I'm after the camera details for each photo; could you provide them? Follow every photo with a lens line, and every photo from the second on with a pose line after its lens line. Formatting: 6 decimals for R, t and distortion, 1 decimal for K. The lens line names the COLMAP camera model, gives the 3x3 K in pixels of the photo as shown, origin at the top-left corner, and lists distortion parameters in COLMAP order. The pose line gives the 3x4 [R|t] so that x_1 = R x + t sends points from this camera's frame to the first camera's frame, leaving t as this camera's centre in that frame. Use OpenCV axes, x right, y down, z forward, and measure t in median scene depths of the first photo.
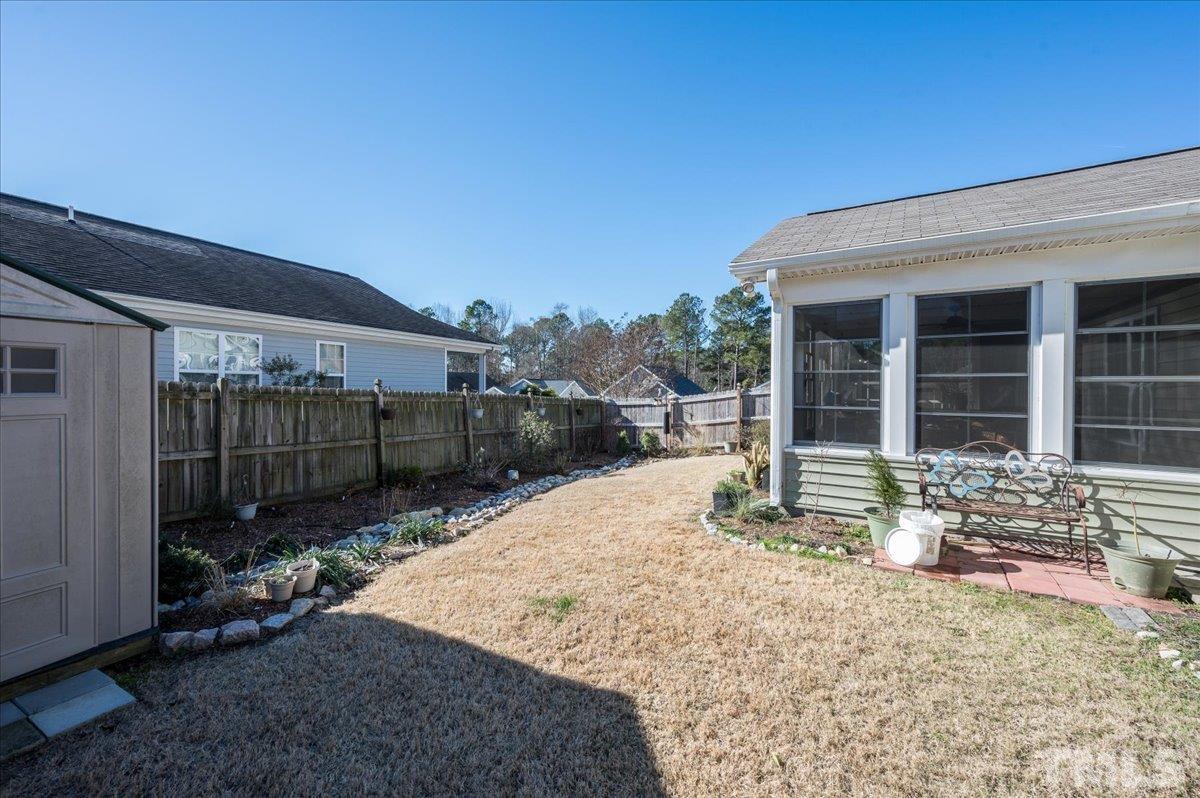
lens RADIAL K [[474.8, 0, 599.3], [0, 474.8, 390.8], [0, 0, 1]] dist [-0.000507, -0.000084]
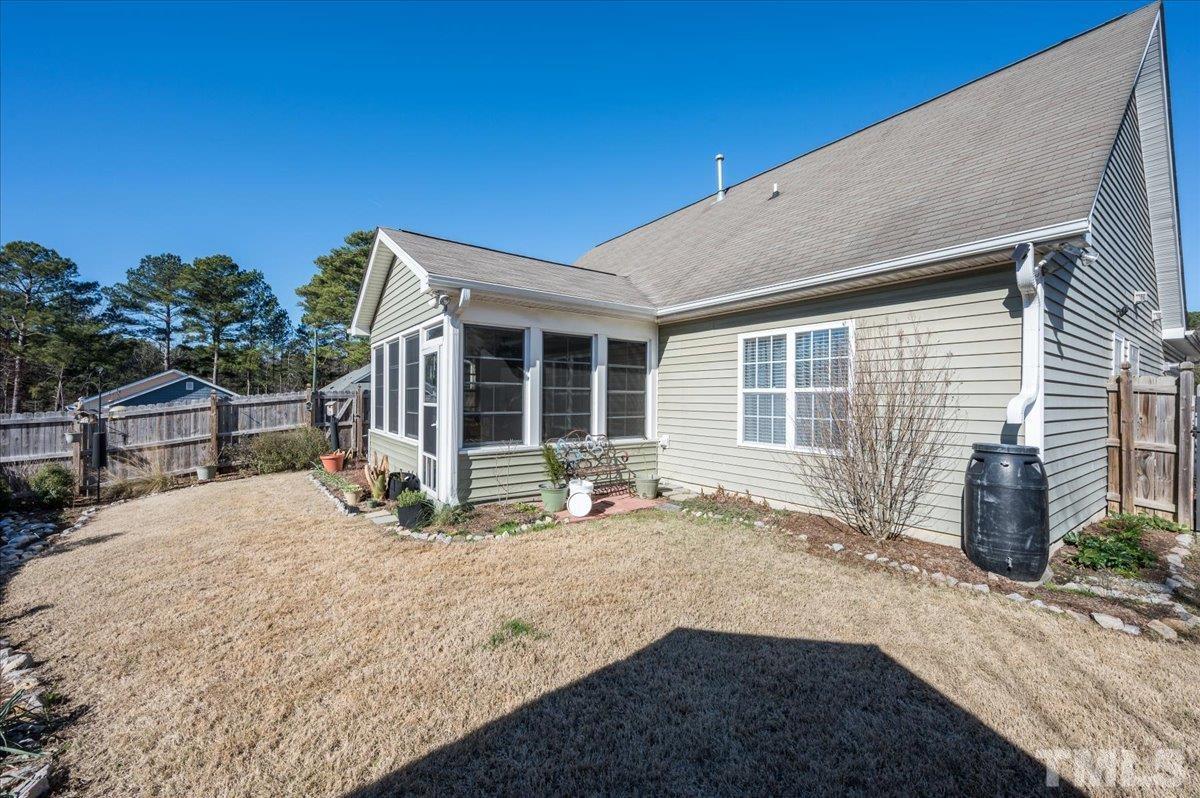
lens RADIAL K [[477.5, 0, 599.6], [0, 477.5, 399.3], [0, 0, 1]] dist [-0.002333, 0.000066]
pose [[0.351999, -0.005191, 0.935986, -0.608727], [0.003914, 0.999984, 0.004074, -0.003333], [-0.935992, 0.002230, 0.352014, 0.350988]]
